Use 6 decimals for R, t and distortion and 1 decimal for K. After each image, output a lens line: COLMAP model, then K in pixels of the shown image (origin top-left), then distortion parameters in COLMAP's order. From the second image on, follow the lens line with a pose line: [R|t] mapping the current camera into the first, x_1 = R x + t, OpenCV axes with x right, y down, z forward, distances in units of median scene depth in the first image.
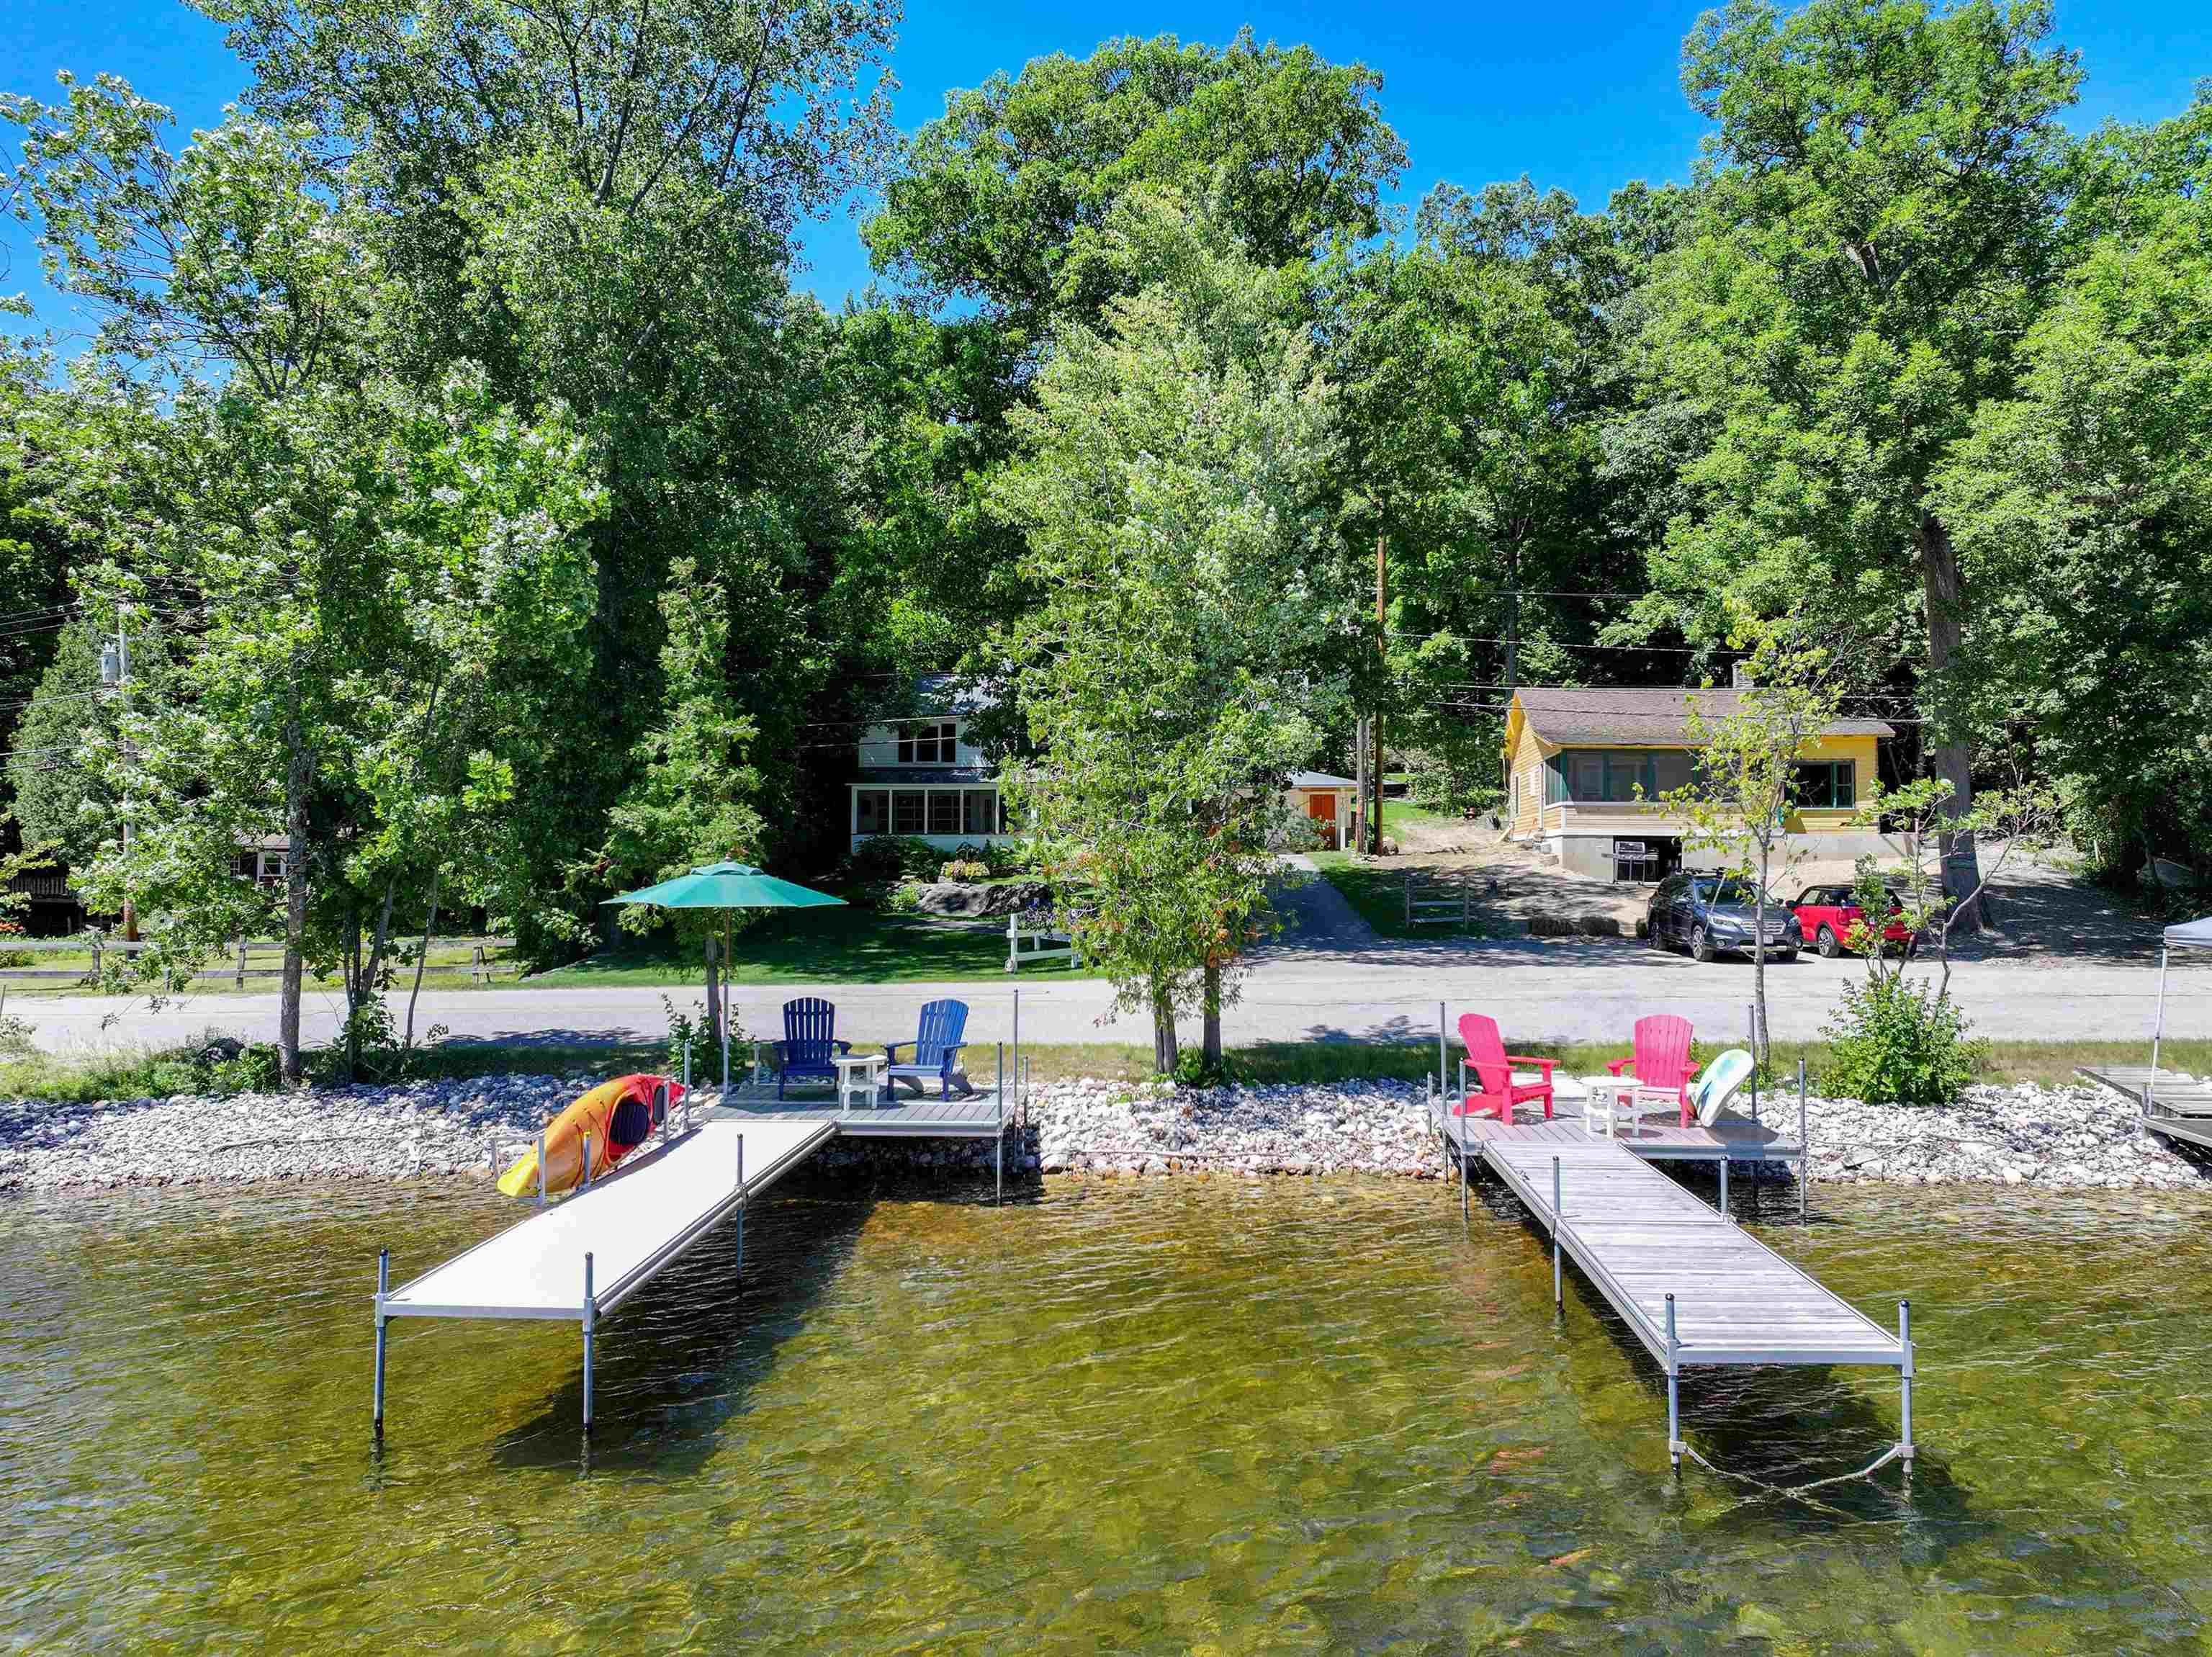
lens RADIAL K [[1539.5, 0, 1112.0], [0, 1539.5, 825.4], [0, 0, 1]] dist [0.001119, 0.003101]
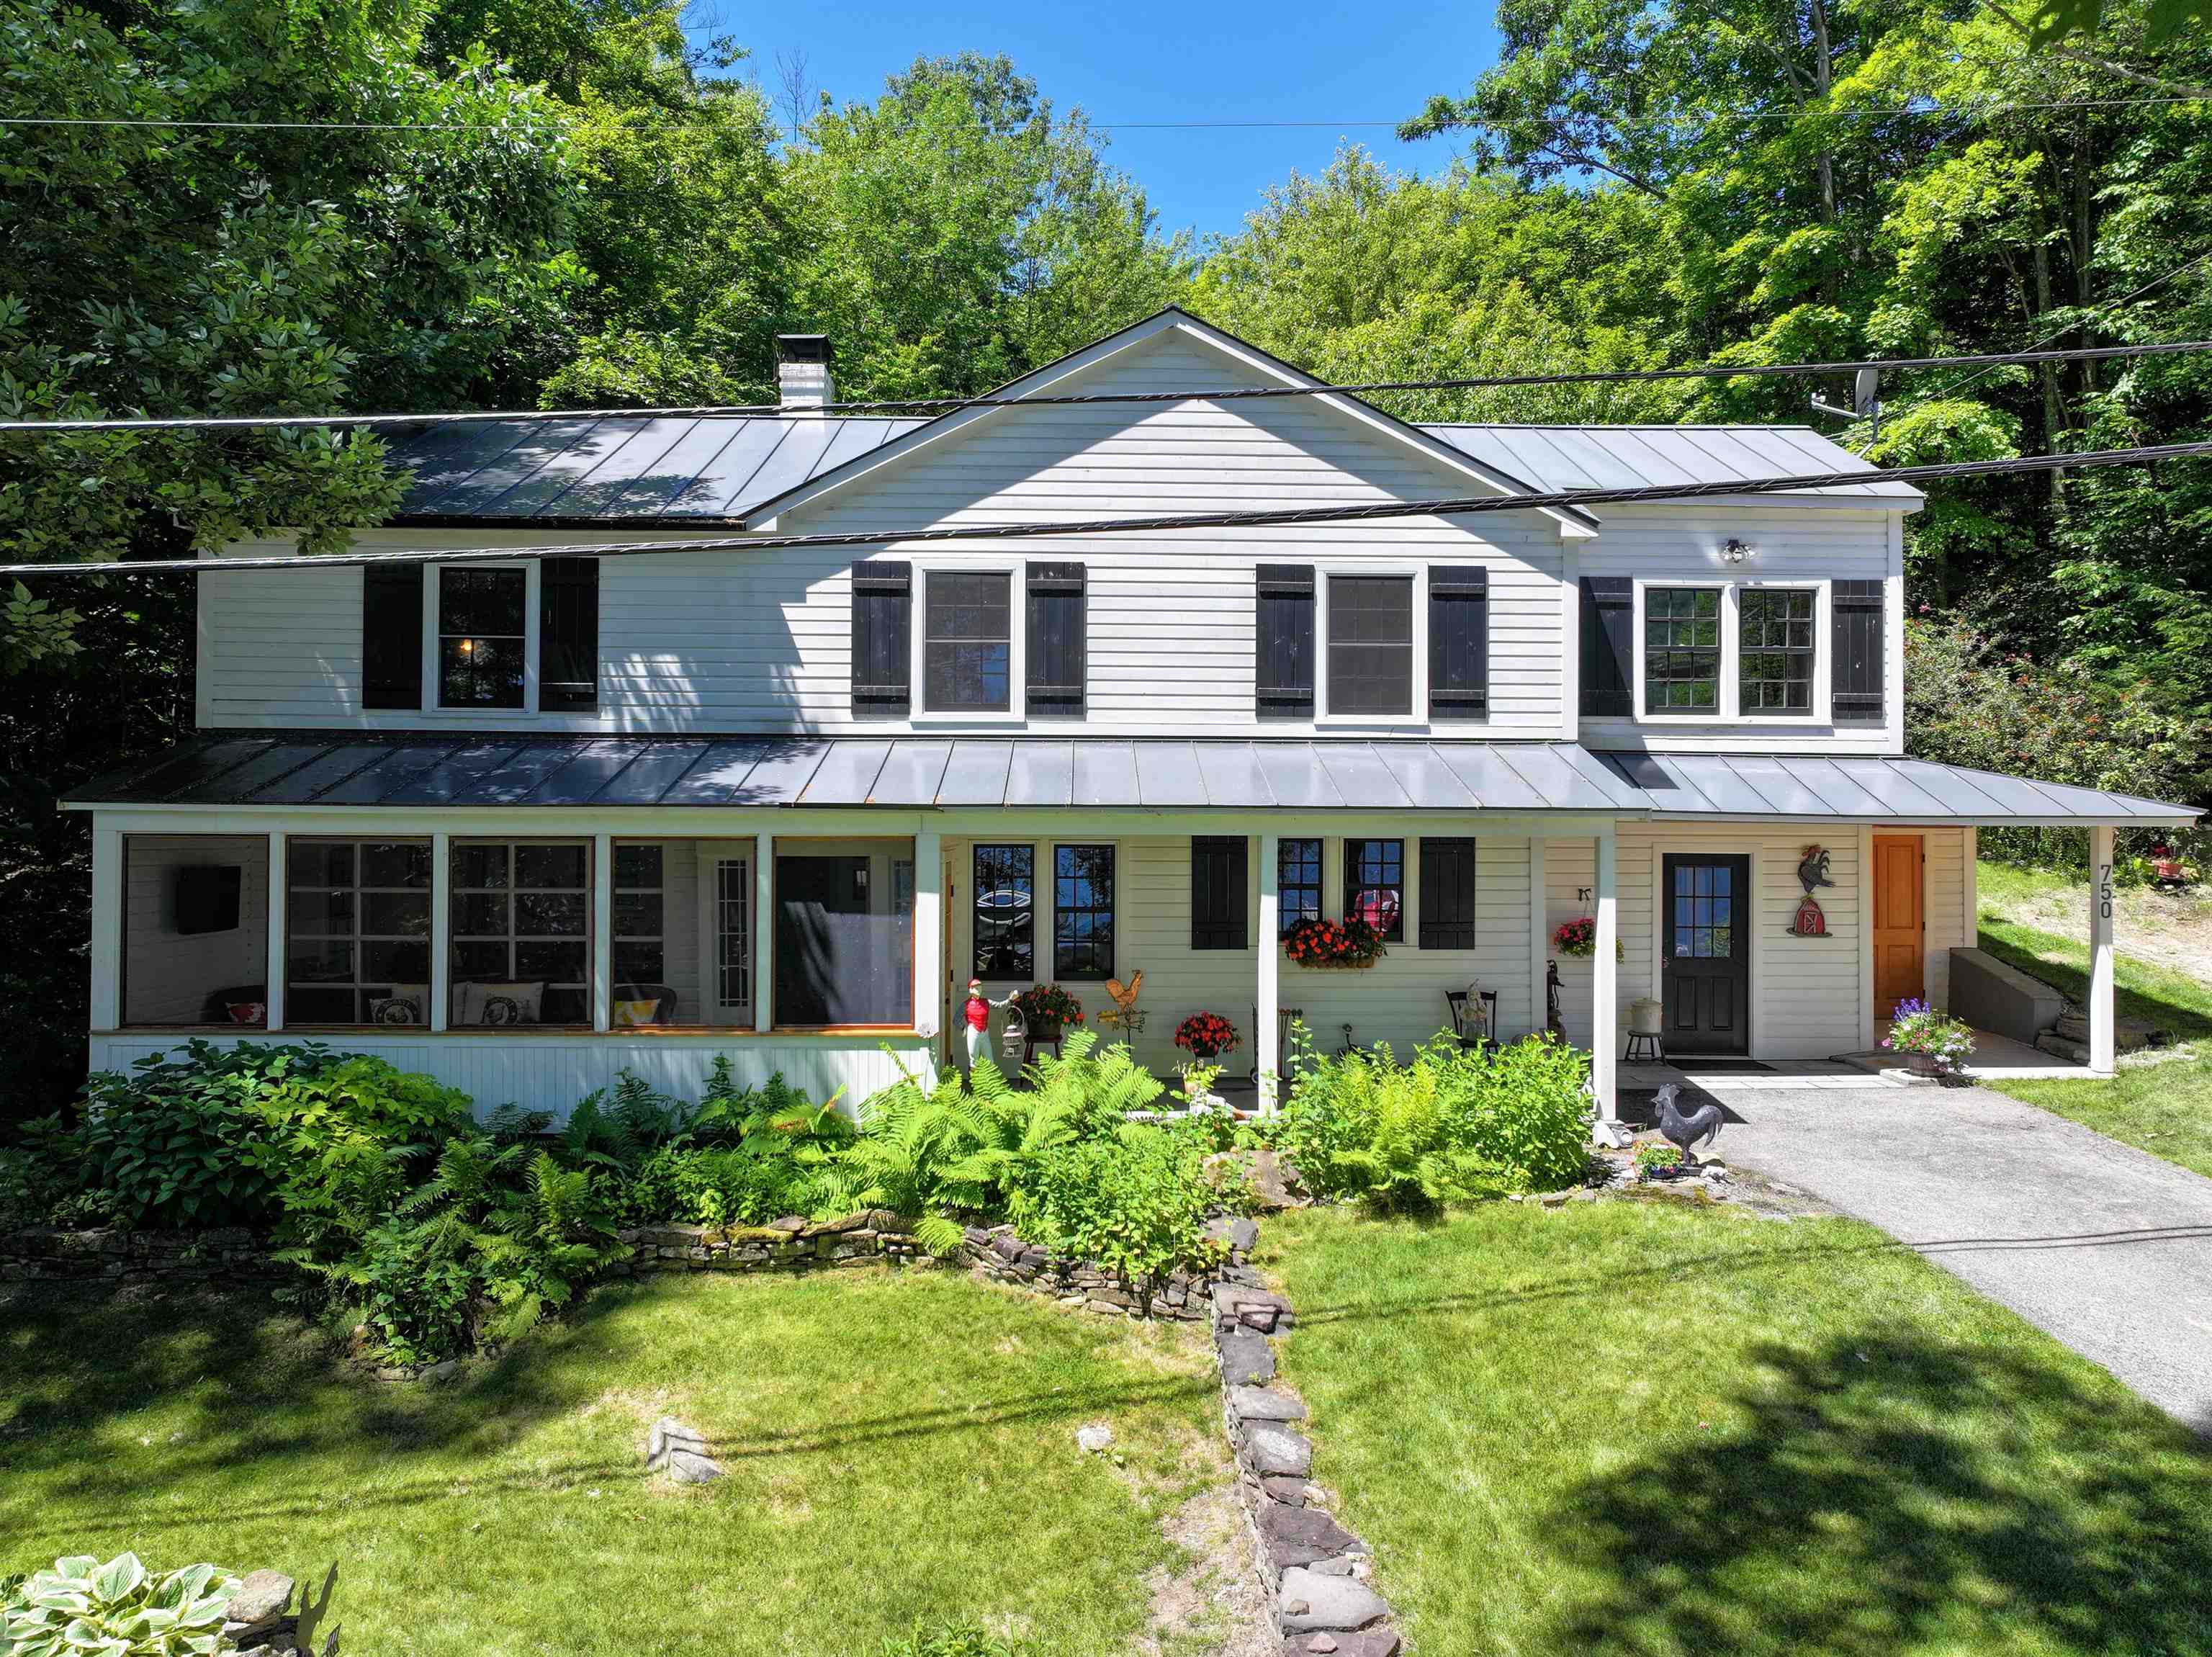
lens RADIAL K [[1539.5, 0, 1110.9], [0, 1539.5, 825.9], [0, 0, 1]] dist [0.001119, 0.003101]
pose [[0.993000, 0.007962, 0.117848, -0.049335], [-0.012371, 0.999249, 0.036734, -0.034247], [-0.117467, -0.037934, 0.992352, 0.765230]]
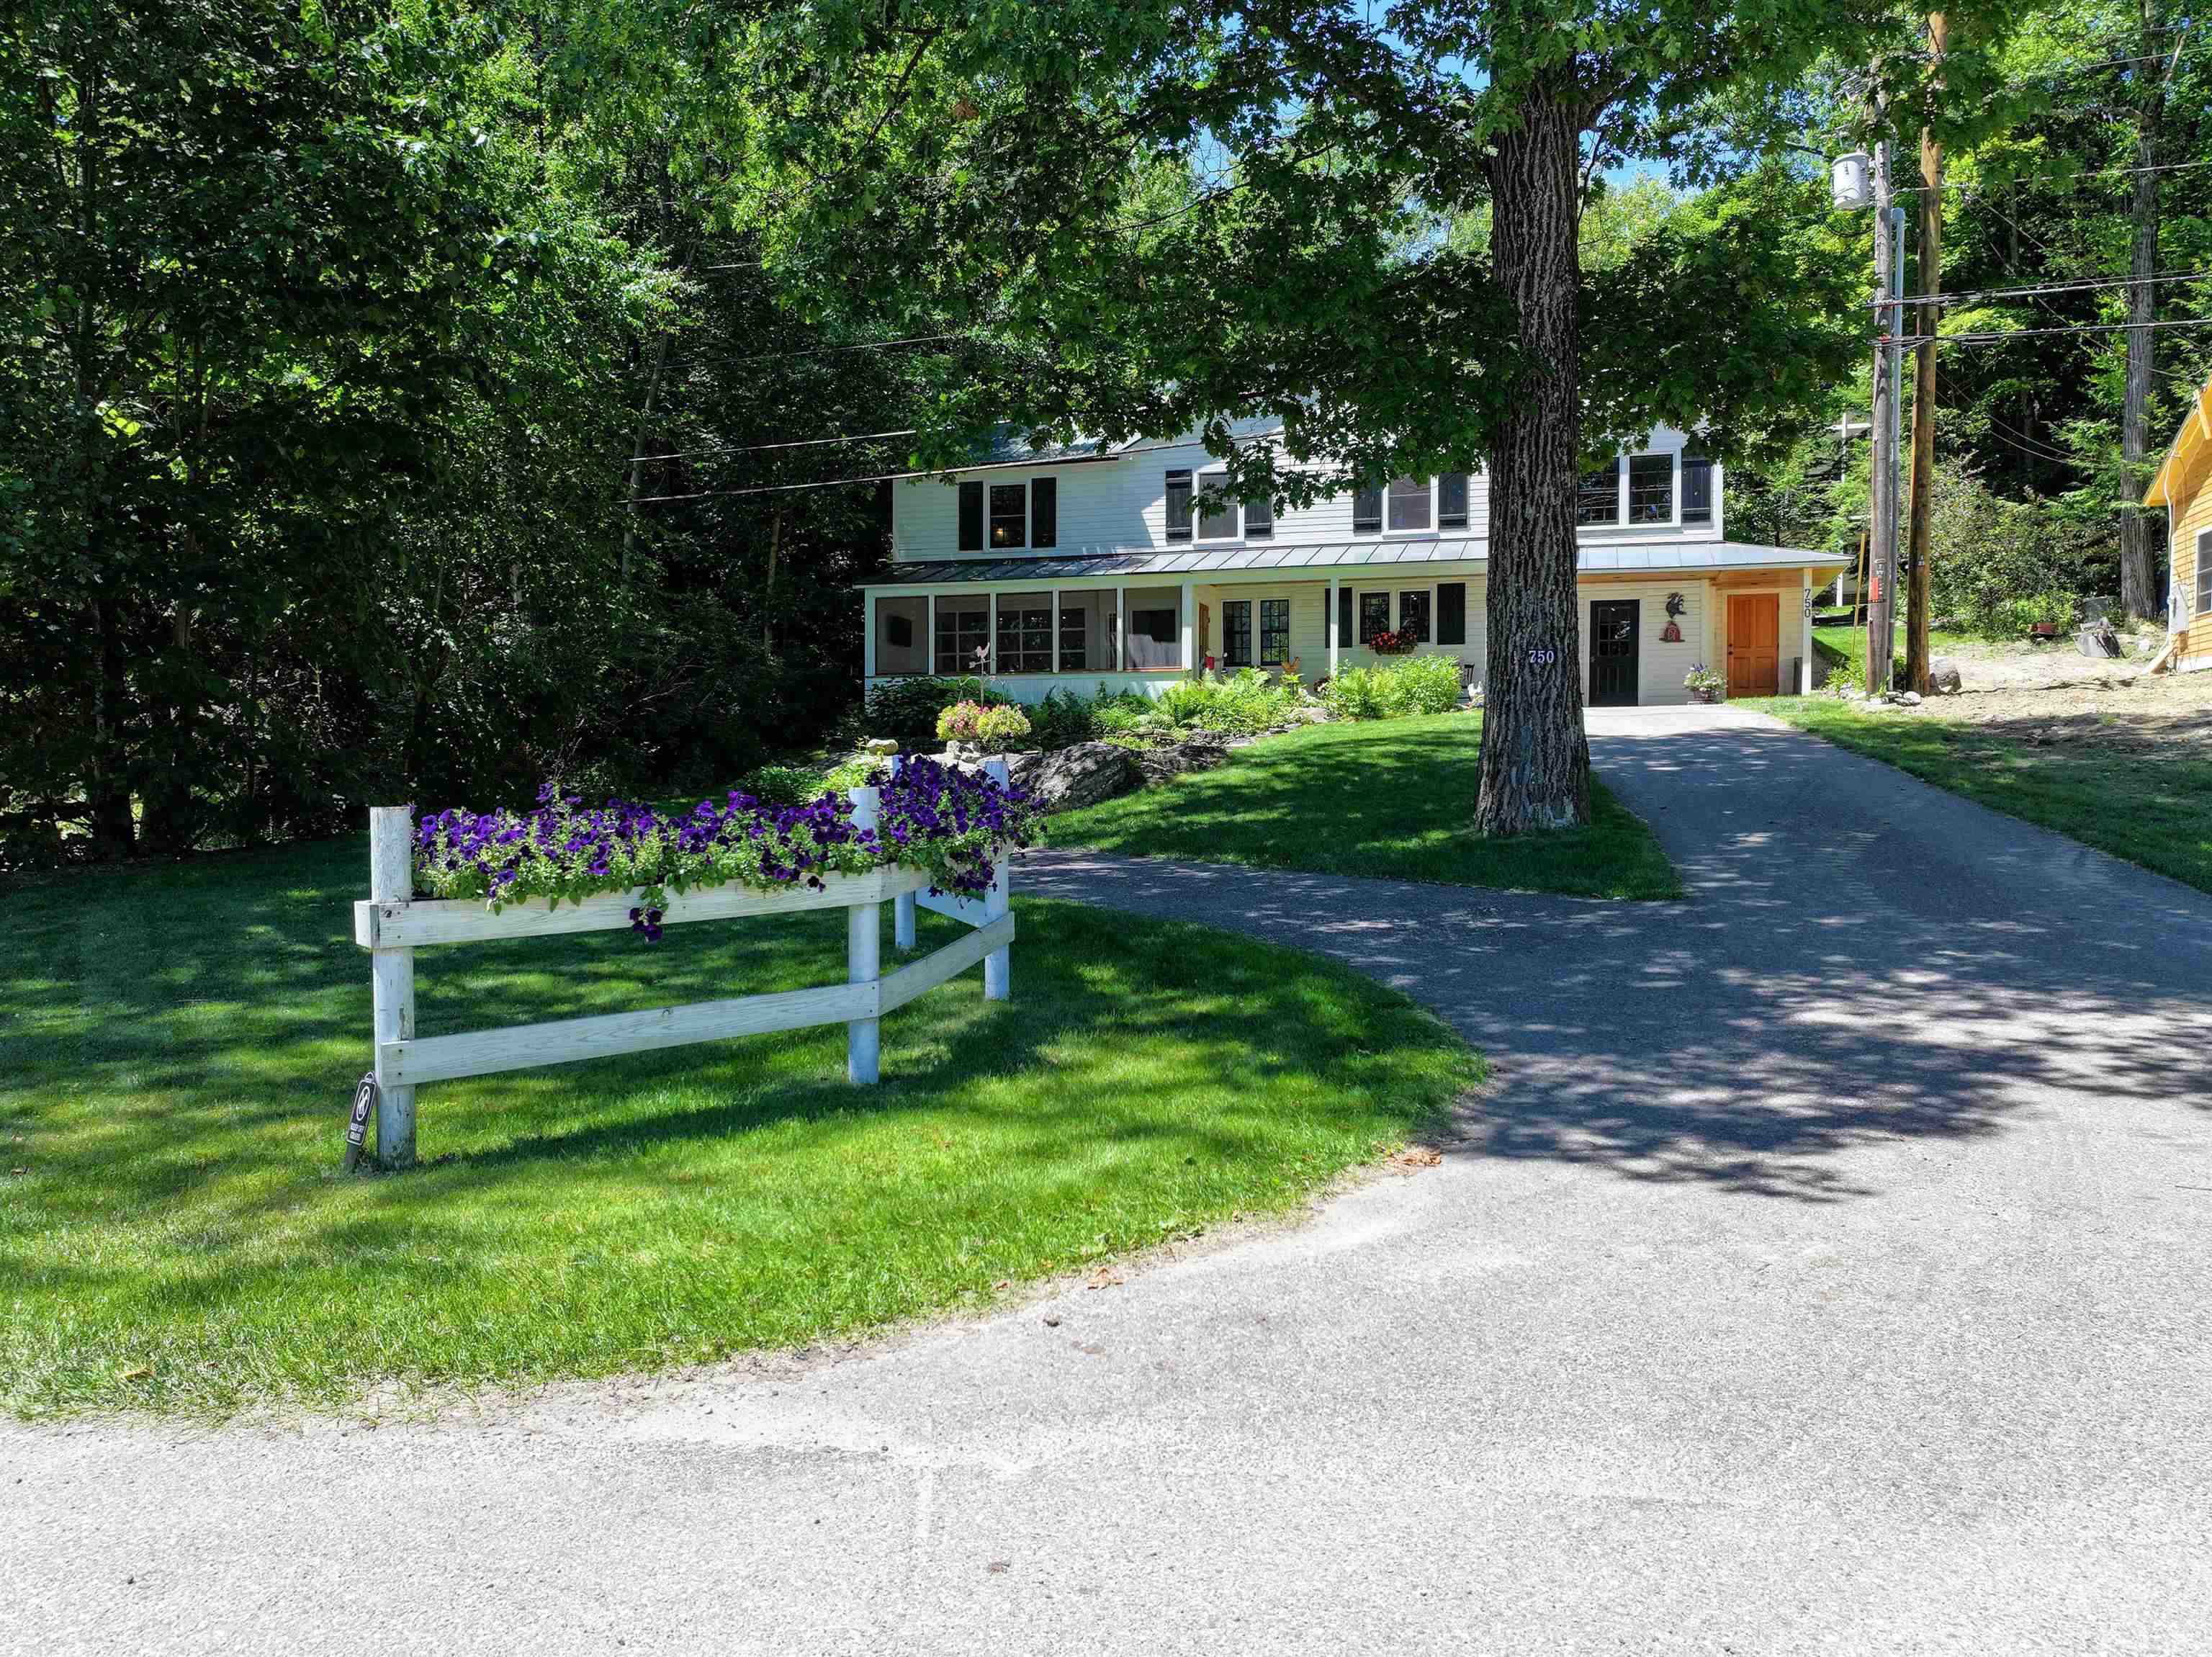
lens RADIAL K [[1539.5, 0, 1110.9], [0, 1539.5, 838.4], [0, 0, 1]] dist [0.001119, 0.003101]
pose [[0.981516, 0.009120, -0.191161, 0.026729], [0.003969, 0.997679, 0.067980, 0.027047], [0.191337, -0.067483, 0.979202, 0.464712]]
